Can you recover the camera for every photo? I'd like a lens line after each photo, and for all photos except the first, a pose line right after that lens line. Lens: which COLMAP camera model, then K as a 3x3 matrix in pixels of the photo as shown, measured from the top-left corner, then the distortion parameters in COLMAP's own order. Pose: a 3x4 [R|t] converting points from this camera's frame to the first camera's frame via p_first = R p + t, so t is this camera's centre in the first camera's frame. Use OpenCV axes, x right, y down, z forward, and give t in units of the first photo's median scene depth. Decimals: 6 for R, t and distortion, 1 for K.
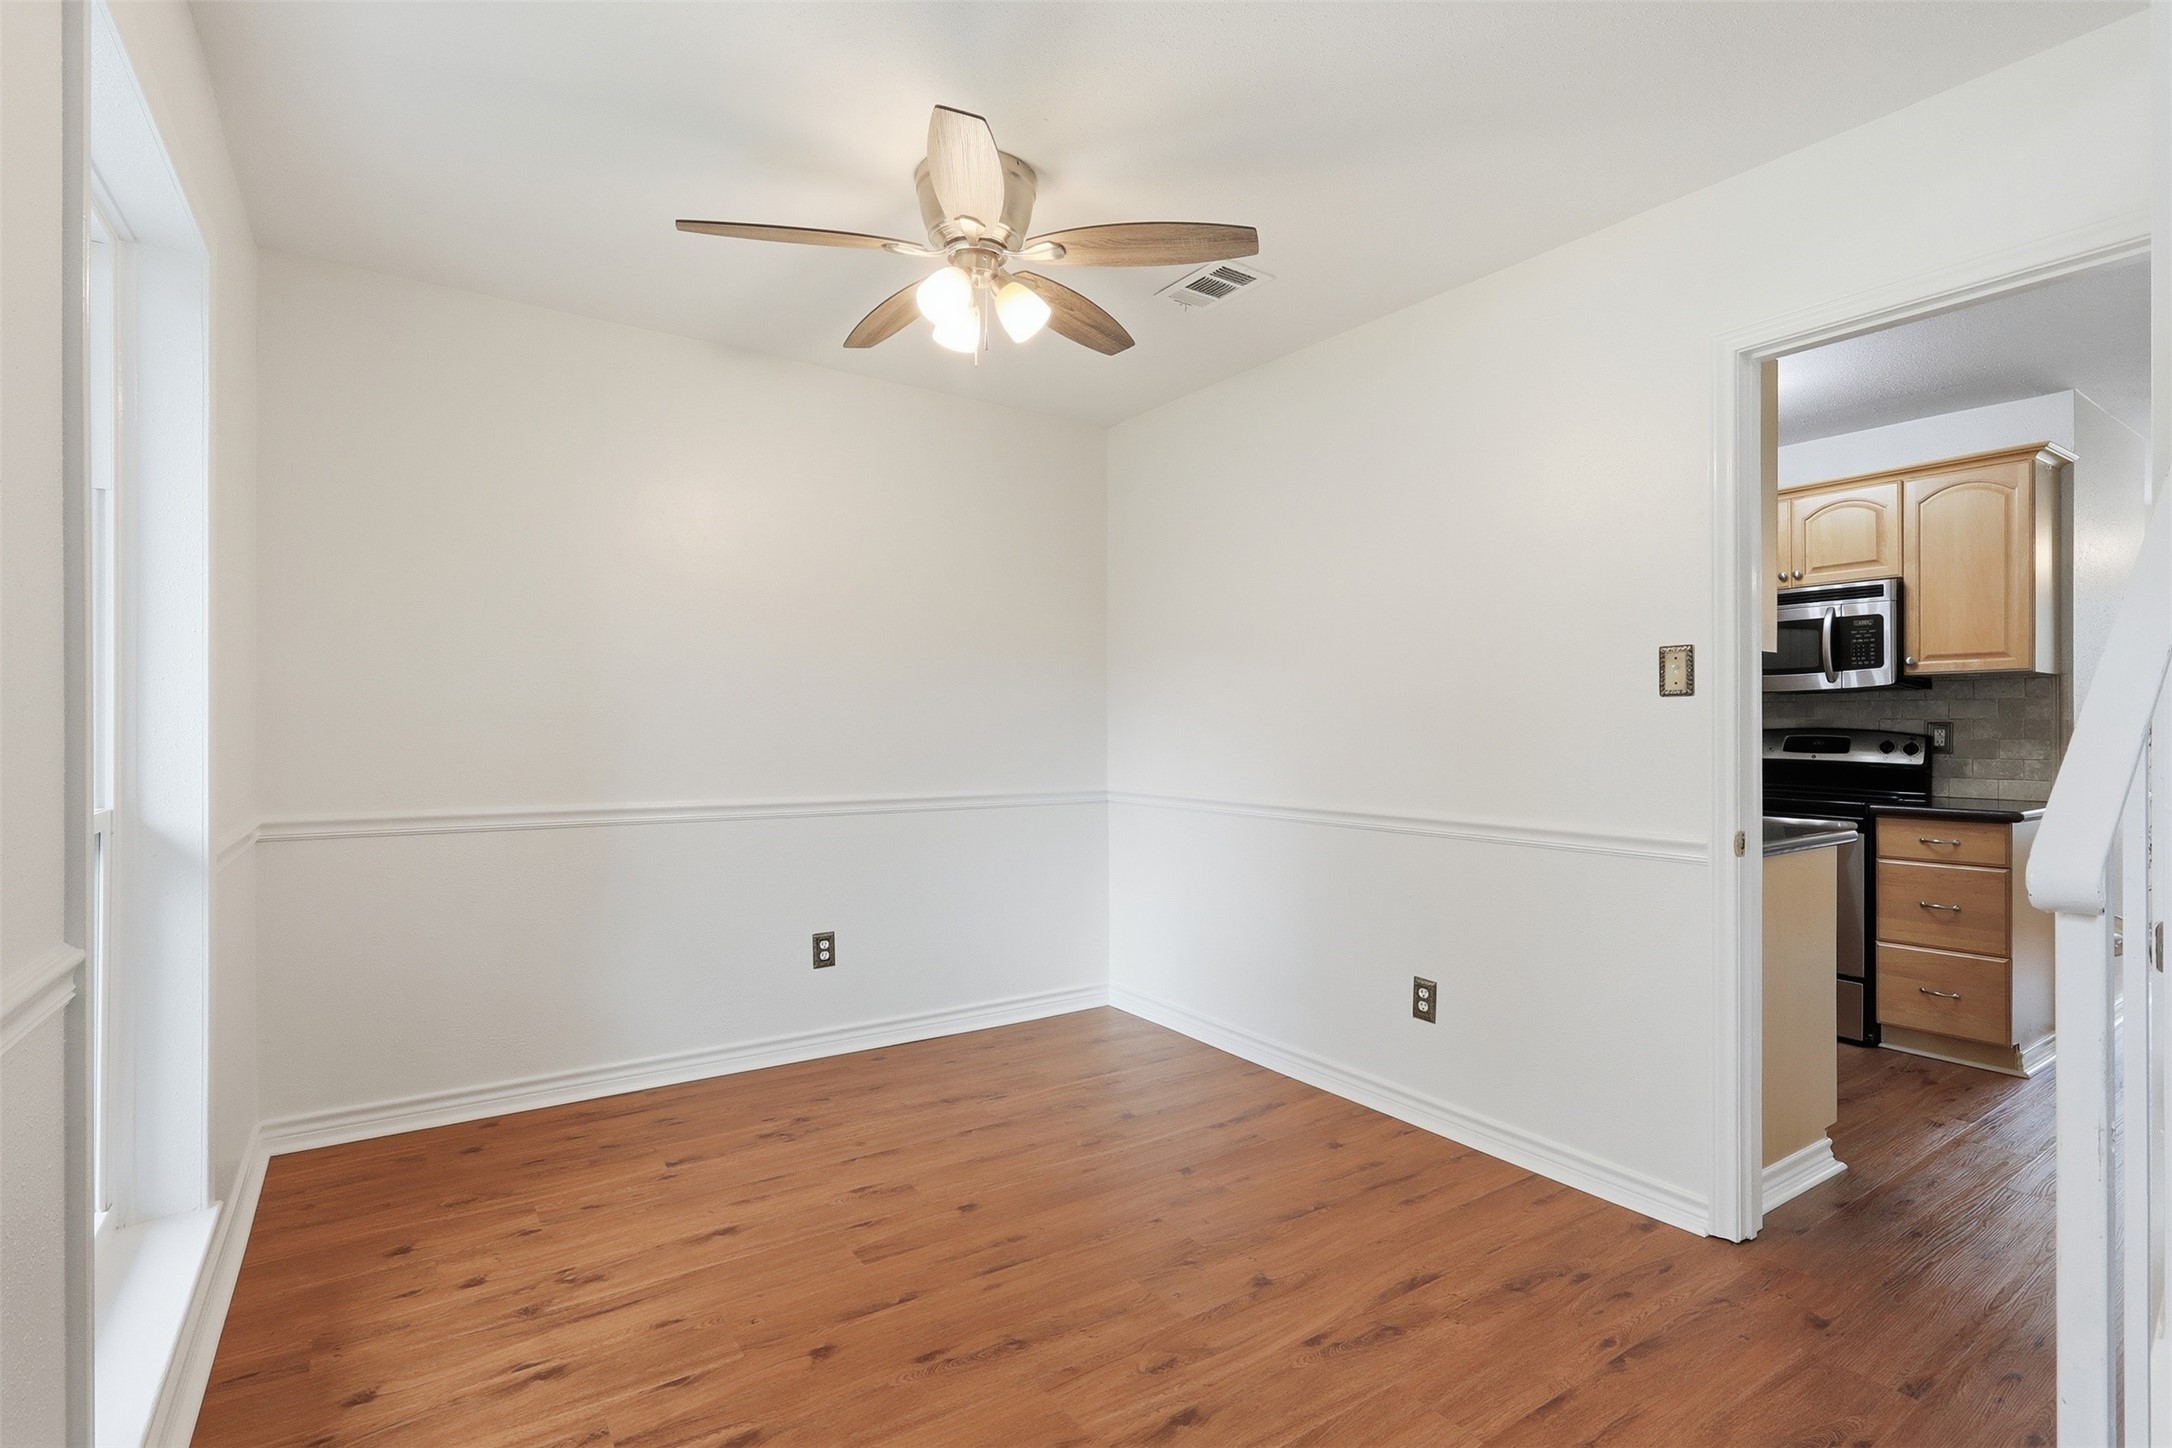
lens RADIAL K [[1030.6, 0, 1083.5], [0, 1030.6, 724.1], [0, 0, 1]] dist [-0.000443, -0.002621]
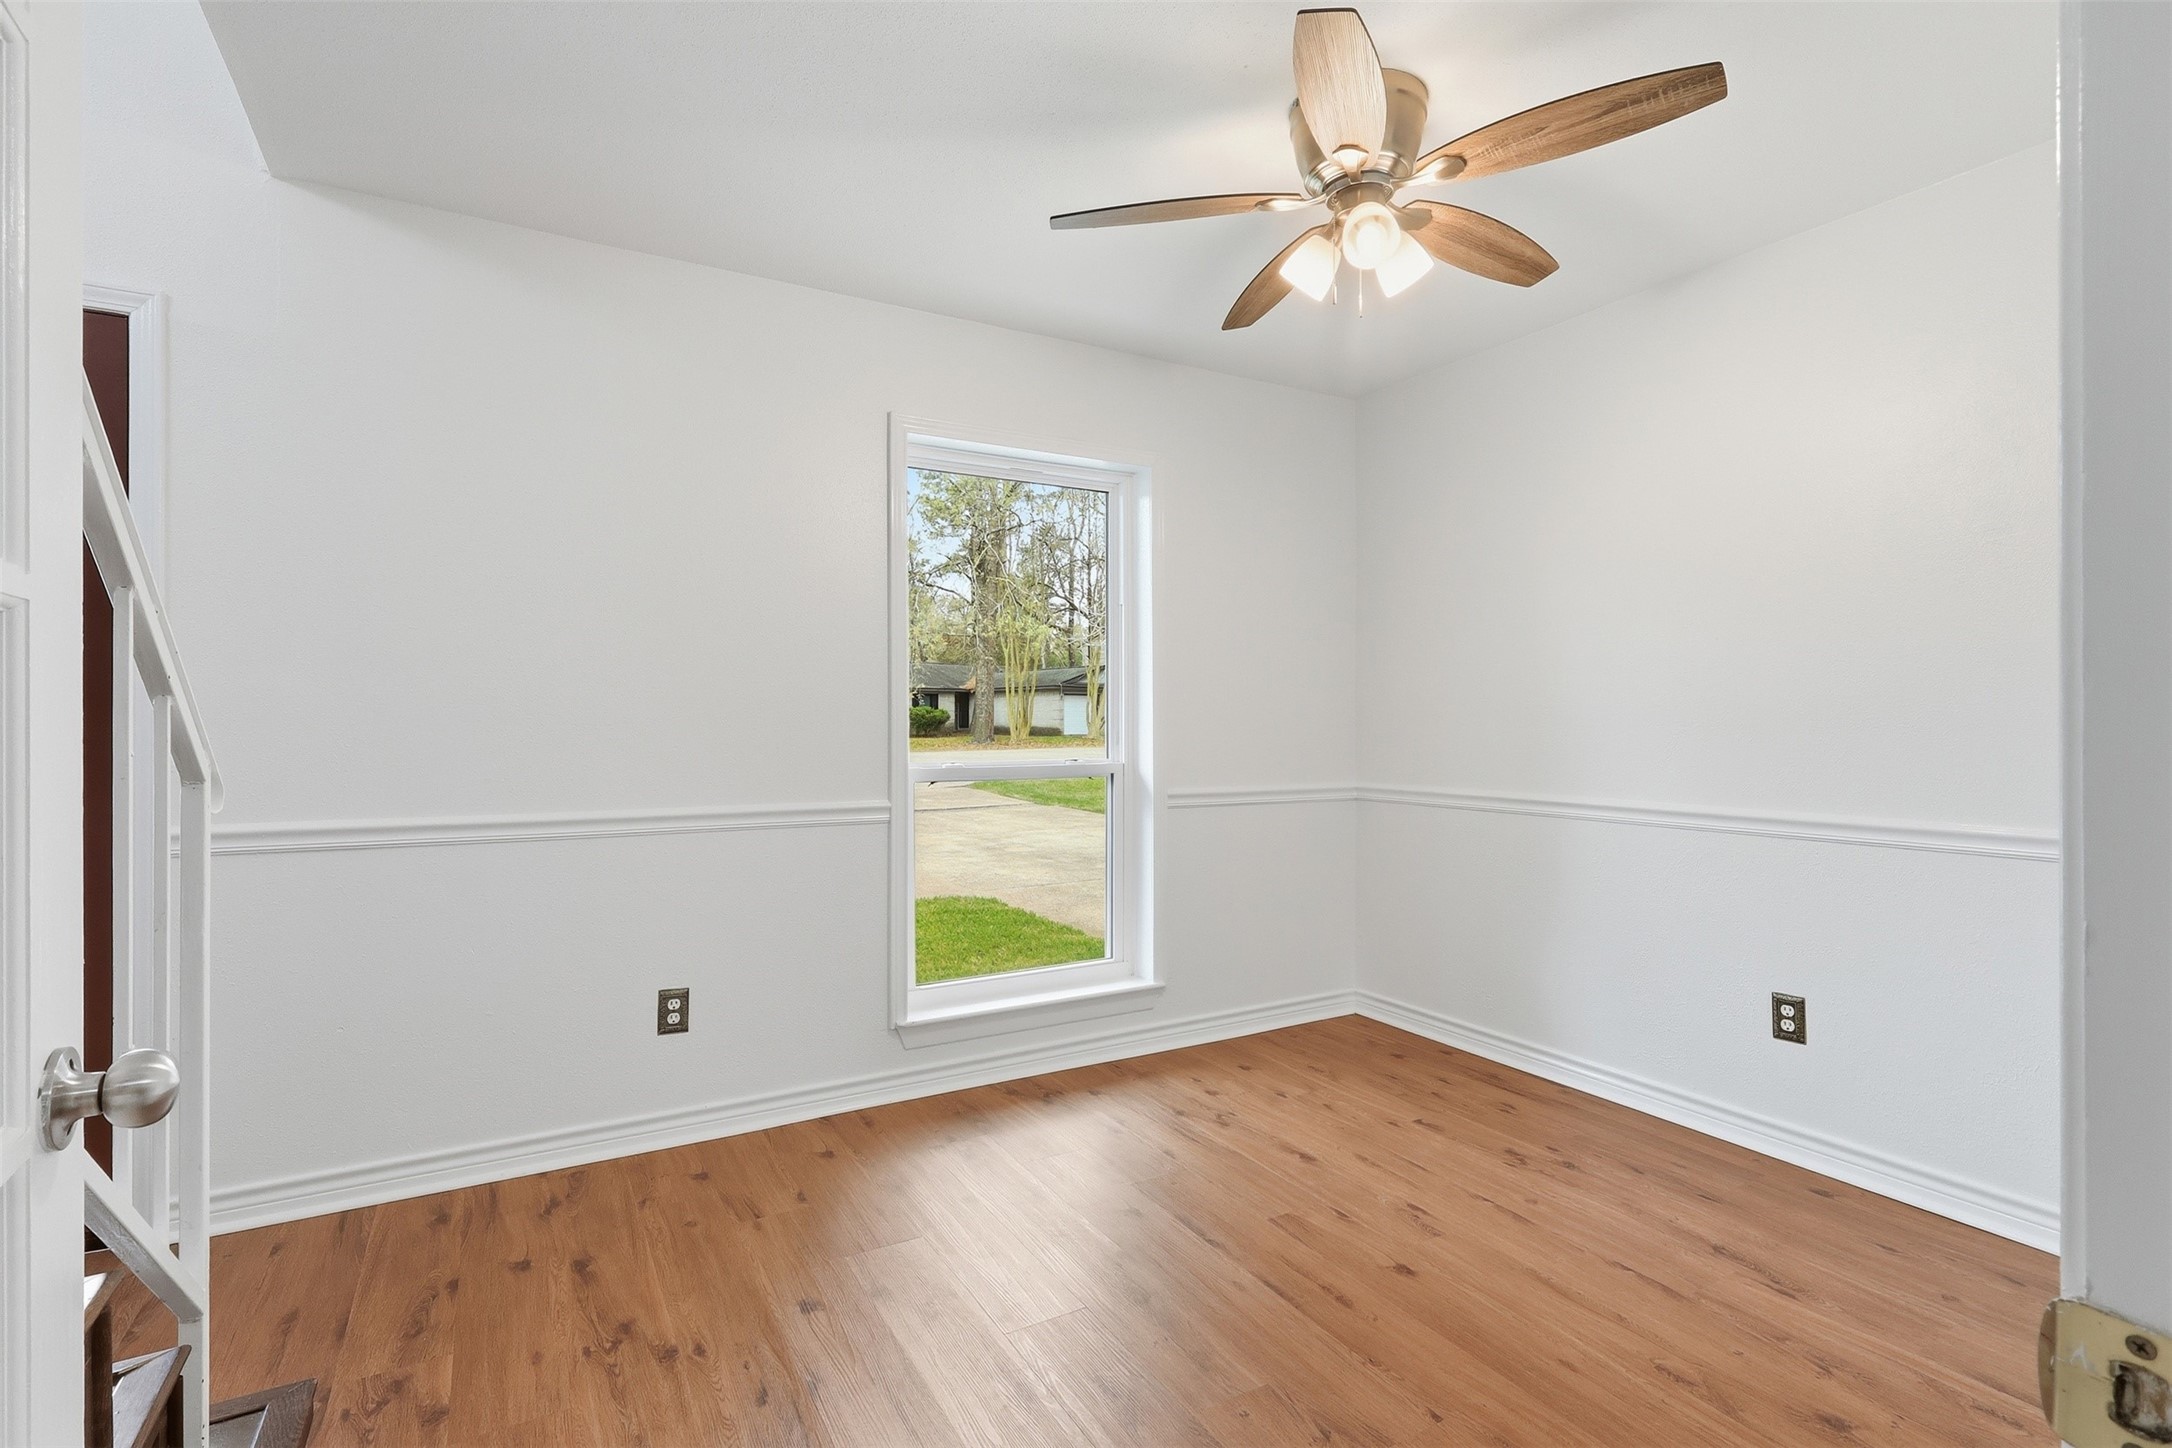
lens RADIAL K [[1030.6, 0, 1082.1], [0, 1030.6, 729.7], [0, 0, 1]] dist [-0.000443, -0.002621]
pose [[-0.090604, 0.003823, -0.995880, 0.500465], [0.004080, 0.999986, 0.003467, 0.004296], [0.995879, -0.003749, -0.090618, 0.518300]]
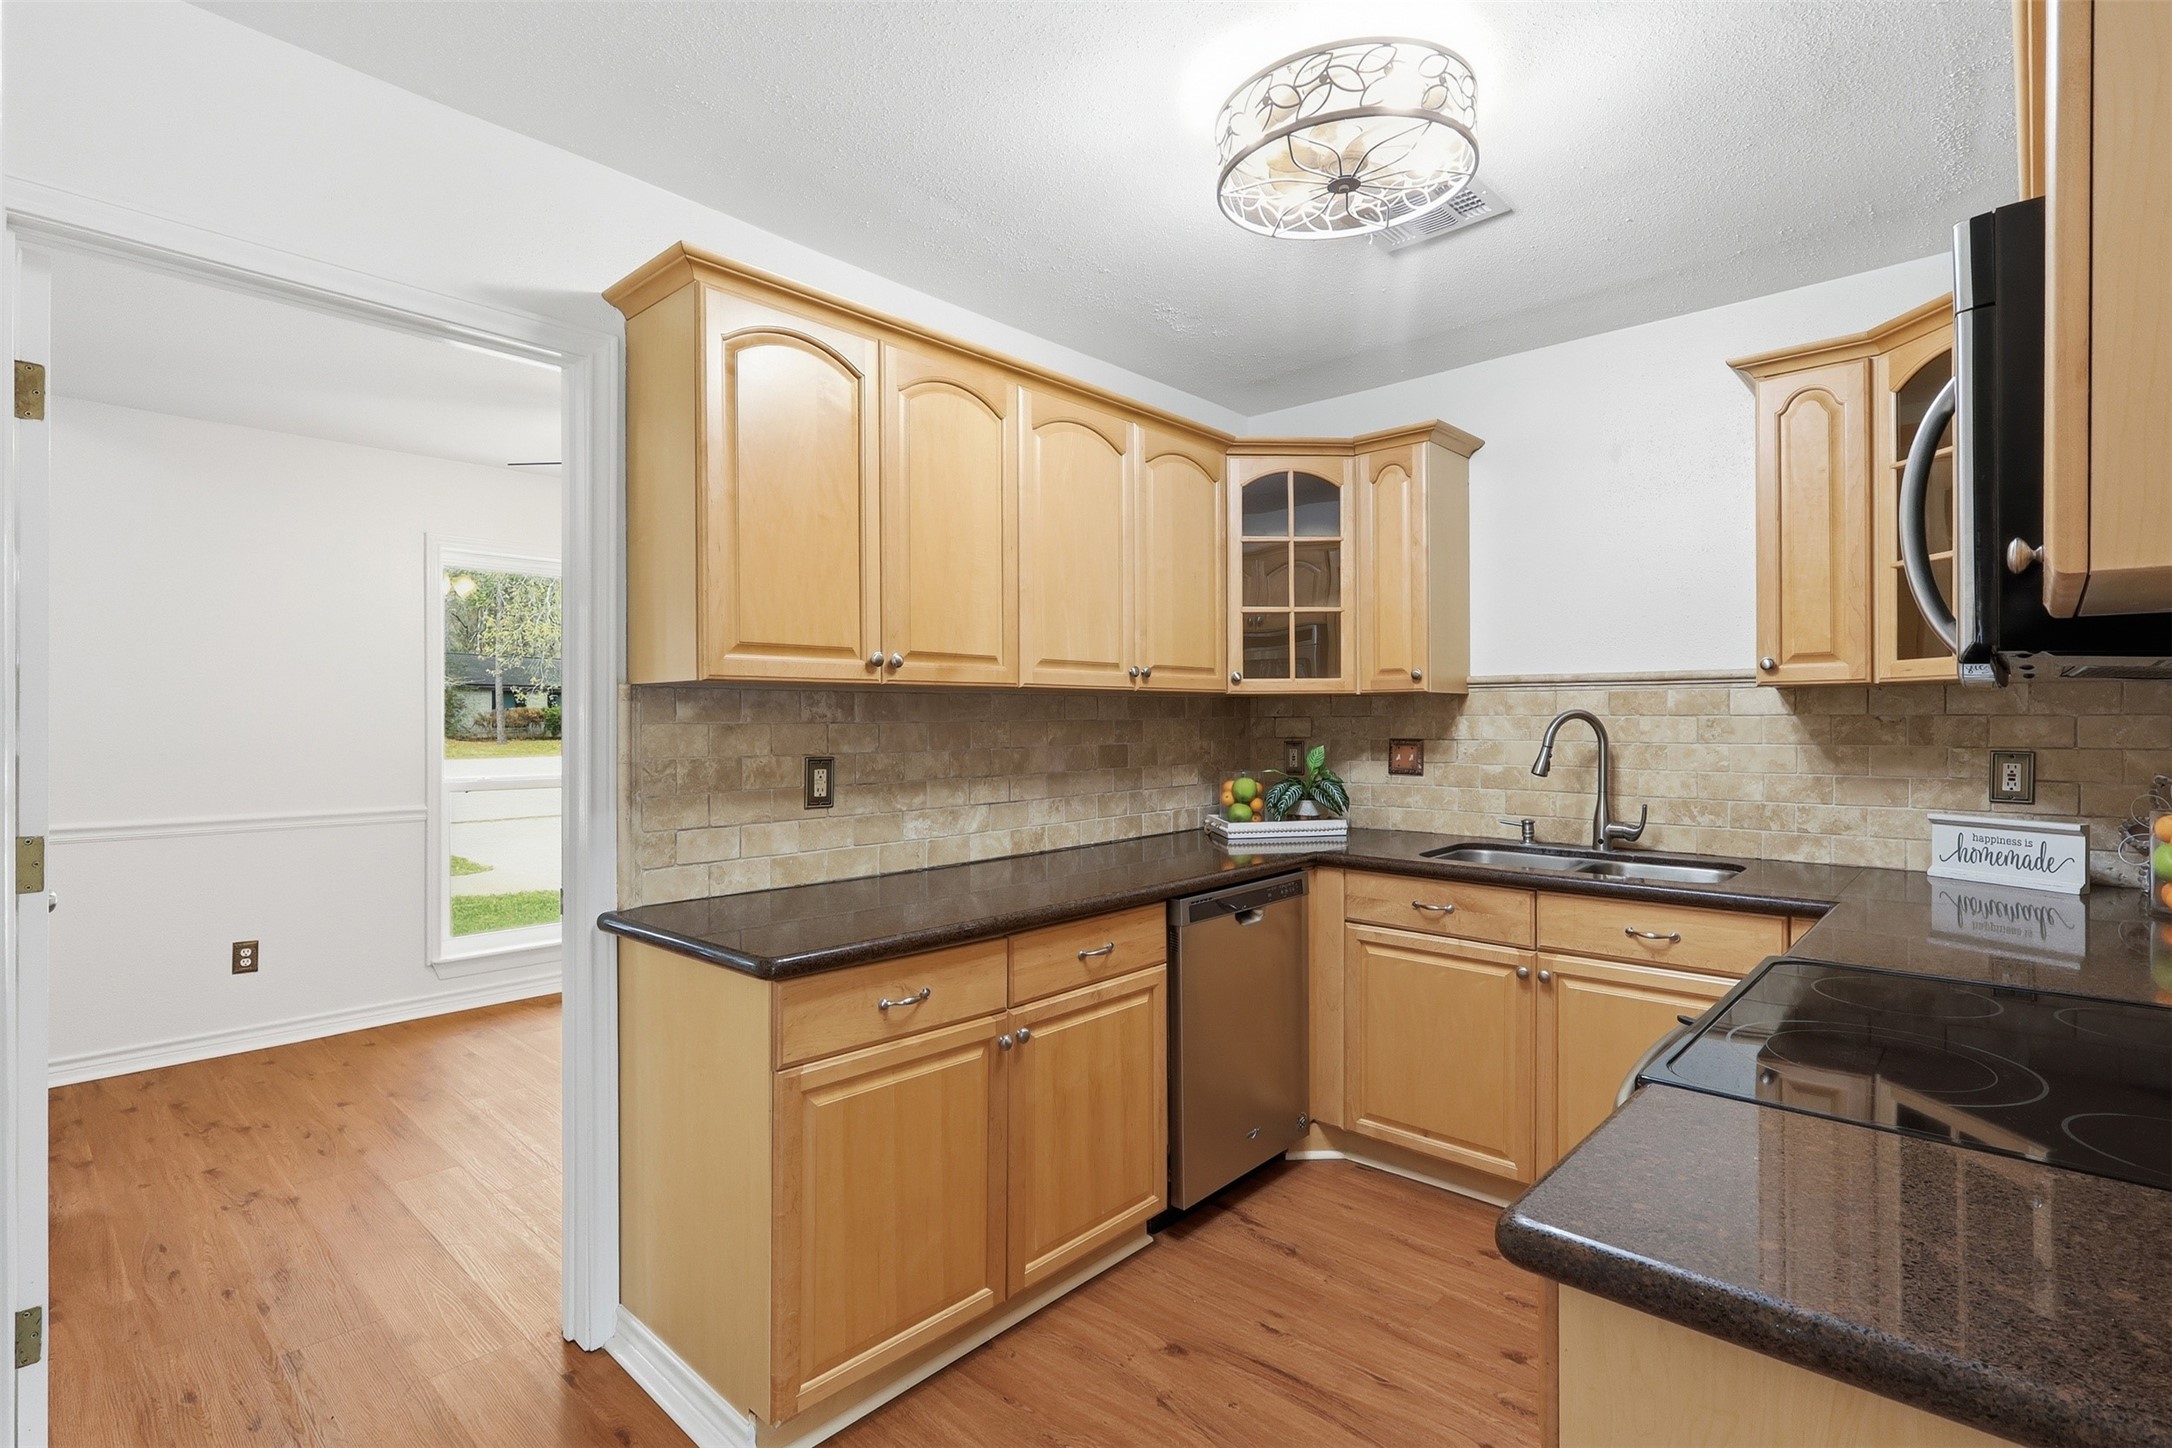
lens RADIAL K [[1030.6, 0, 1086.4], [0, 1030.6, 727.1], [0, 0, 1]] dist [-0.000443, -0.002621]
pose [[0.220775, -0.004671, -0.975314, 1.105179], [0.009039, 0.999955, -0.002743, -0.019996], [0.975283, -0.008210, 0.220807, 0.813830]]
